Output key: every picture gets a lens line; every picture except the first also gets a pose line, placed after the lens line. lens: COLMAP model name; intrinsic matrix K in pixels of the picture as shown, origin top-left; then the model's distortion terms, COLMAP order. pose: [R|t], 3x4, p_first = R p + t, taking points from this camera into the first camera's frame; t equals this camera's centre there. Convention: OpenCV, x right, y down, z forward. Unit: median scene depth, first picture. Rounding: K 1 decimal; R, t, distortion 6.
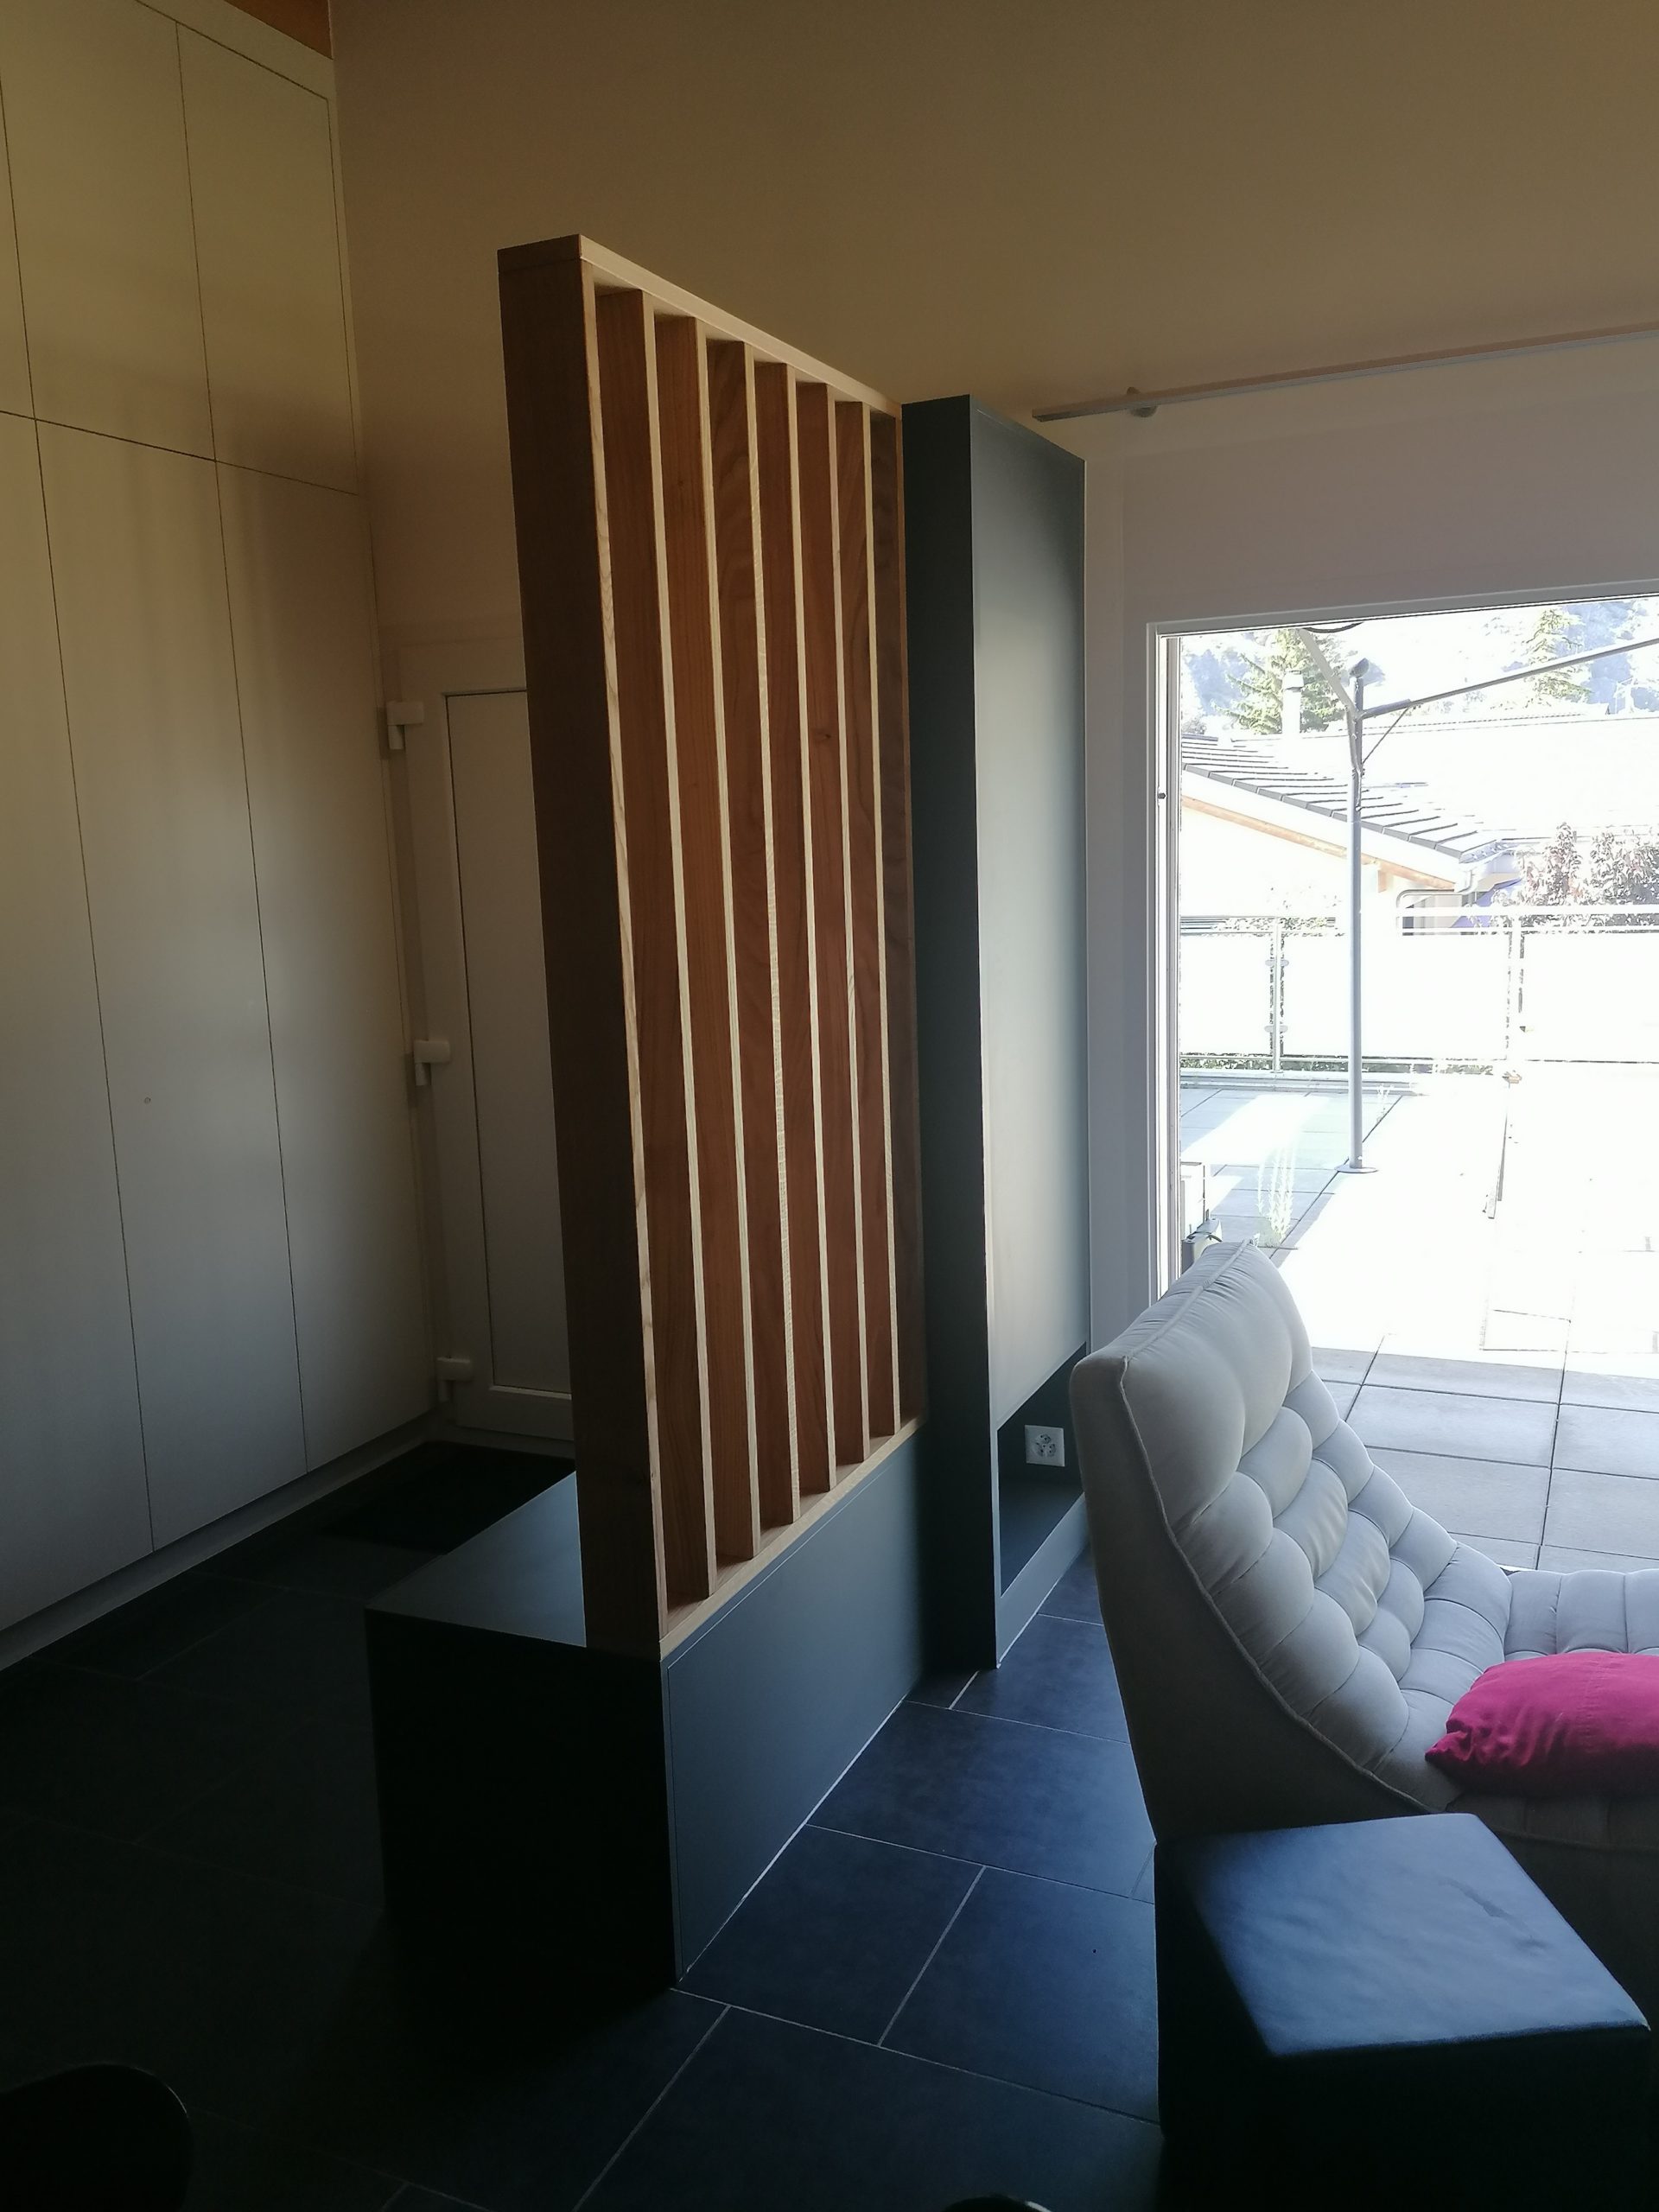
lens RADIAL K [[1751.9, 0, 829.1], [0, 1751.9, 1102.3], [0, 0, 1]] dist [0.072288, -0.050988]
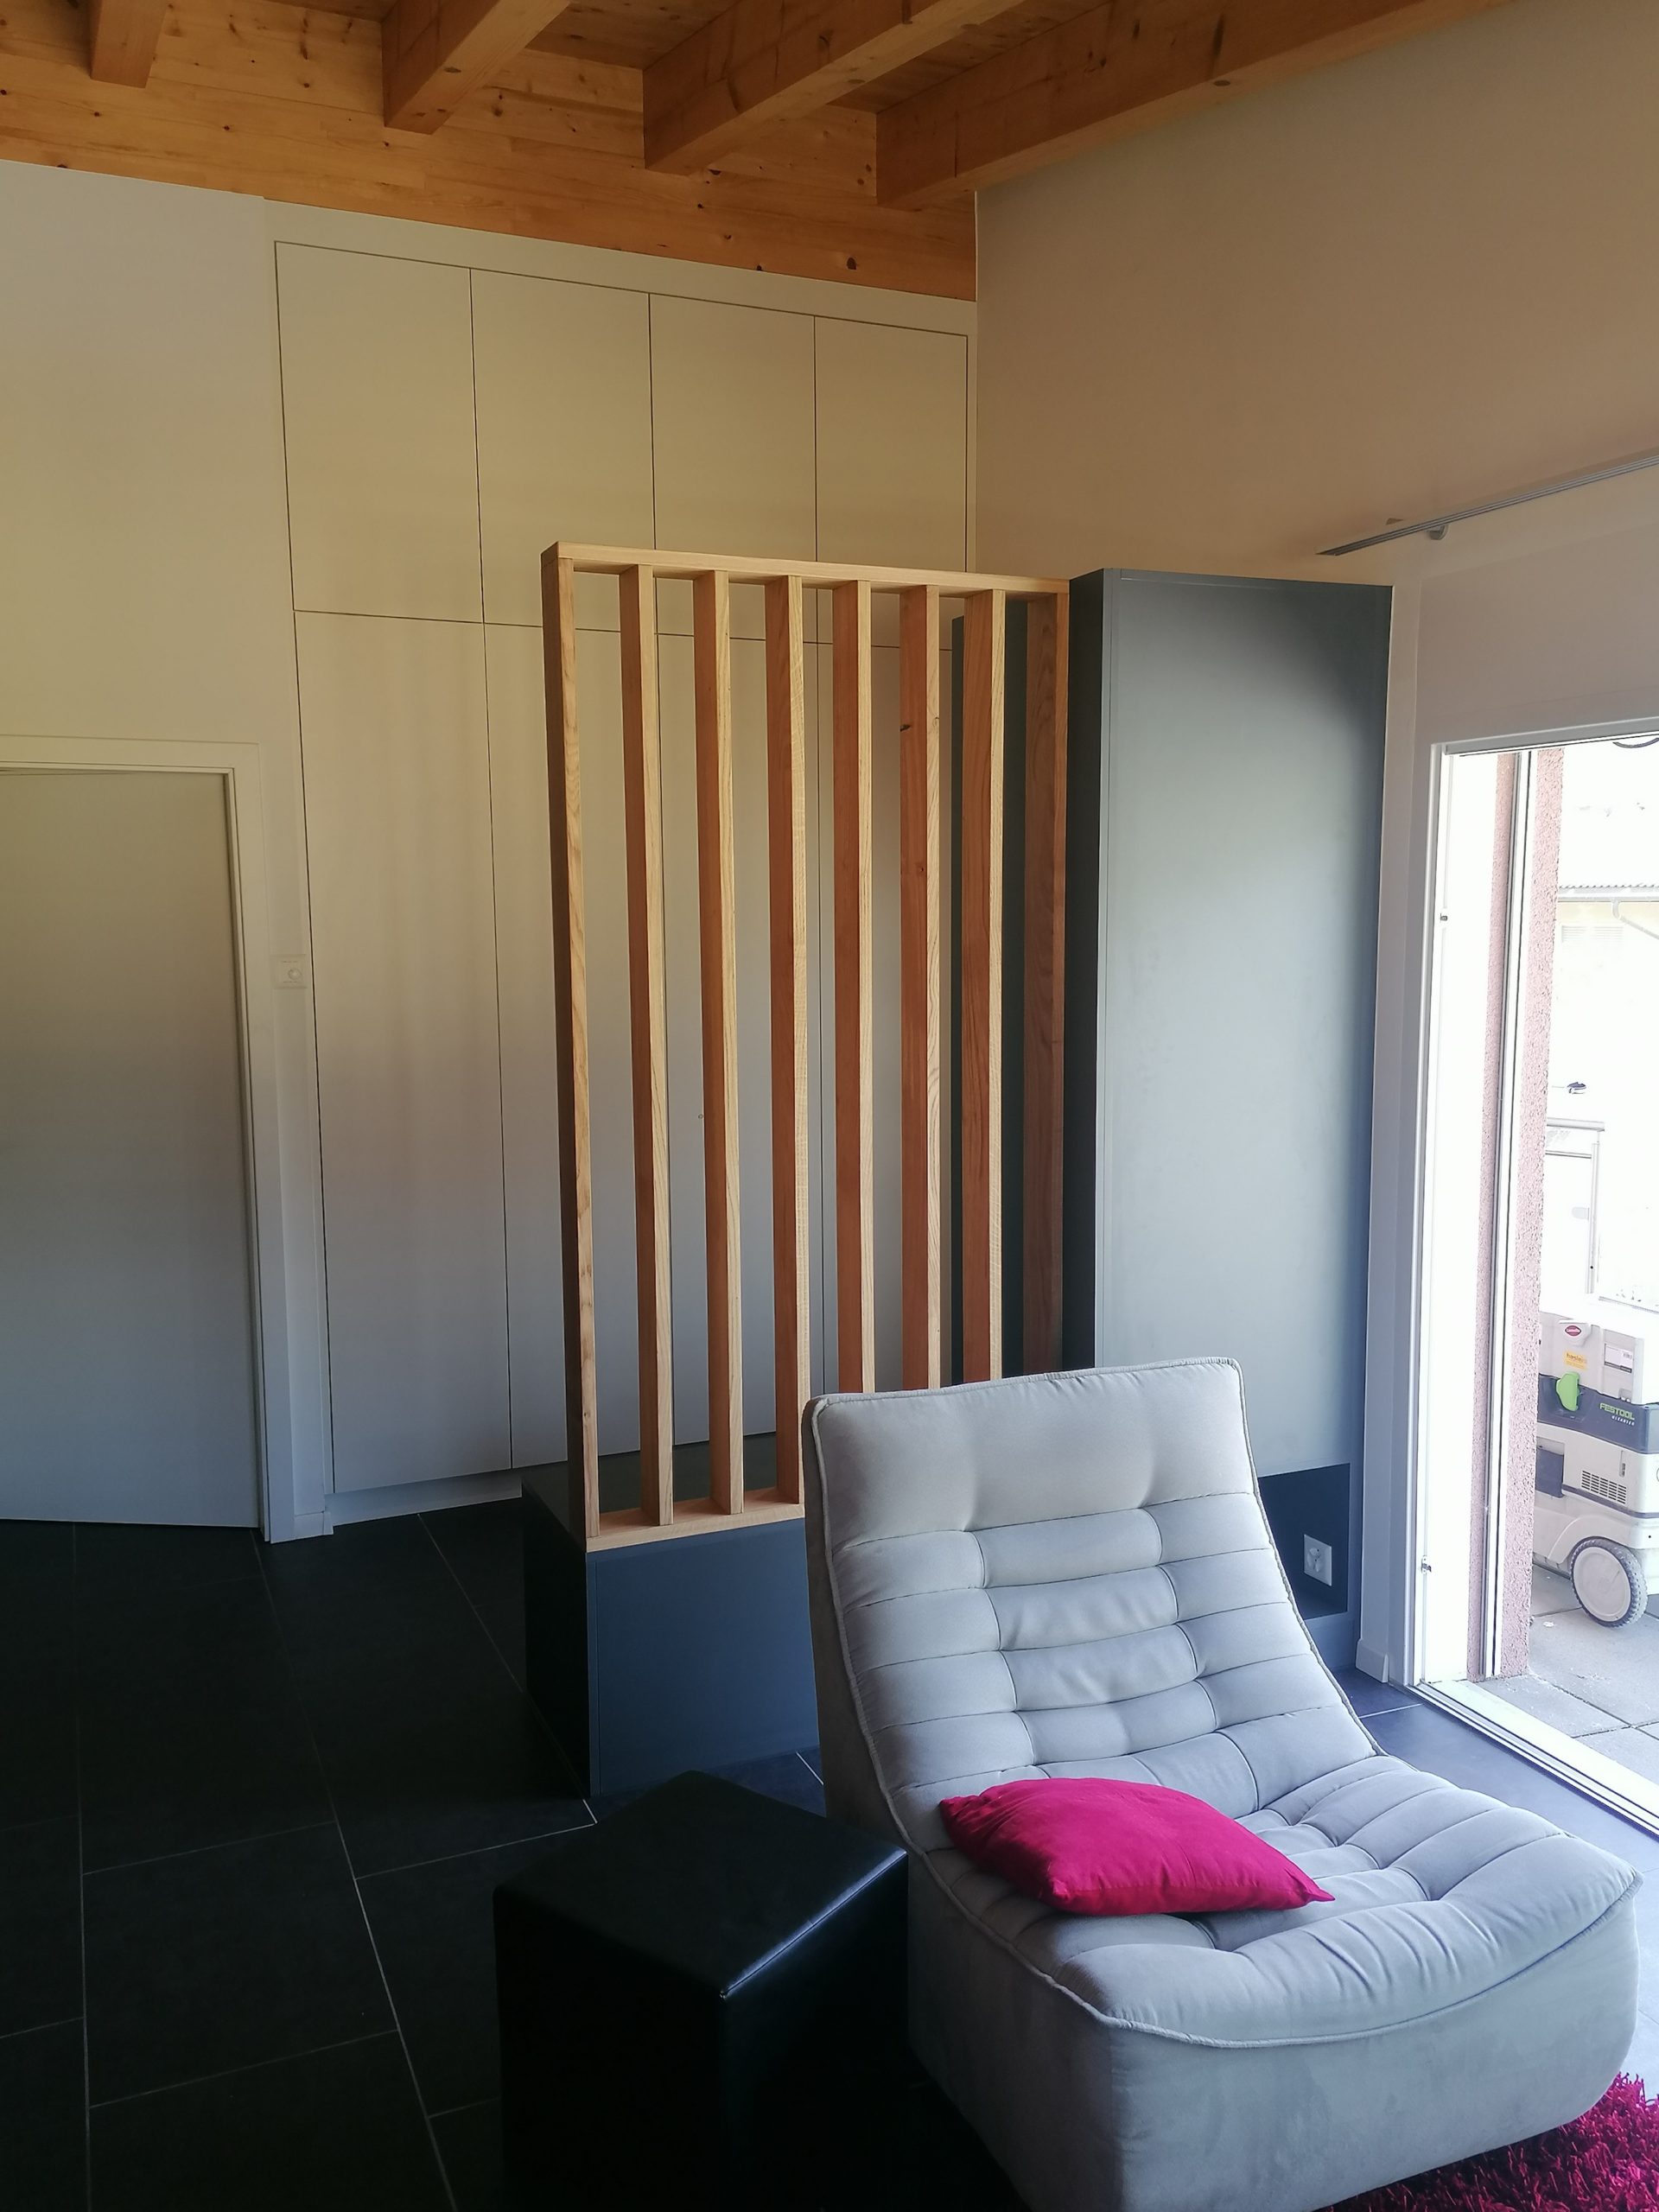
lens RADIAL K [[1751.9, 0, 827.6], [0, 1751.9, 1112.4], [0, 0, 1]] dist [0.072288, -0.050988]
pose [[0.740310, 0.108479, -0.663455, 0.730399], [-0.122293, 0.992160, 0.025765, -0.063627], [0.661048, 0.062061, 0.747772, 0.066828]]
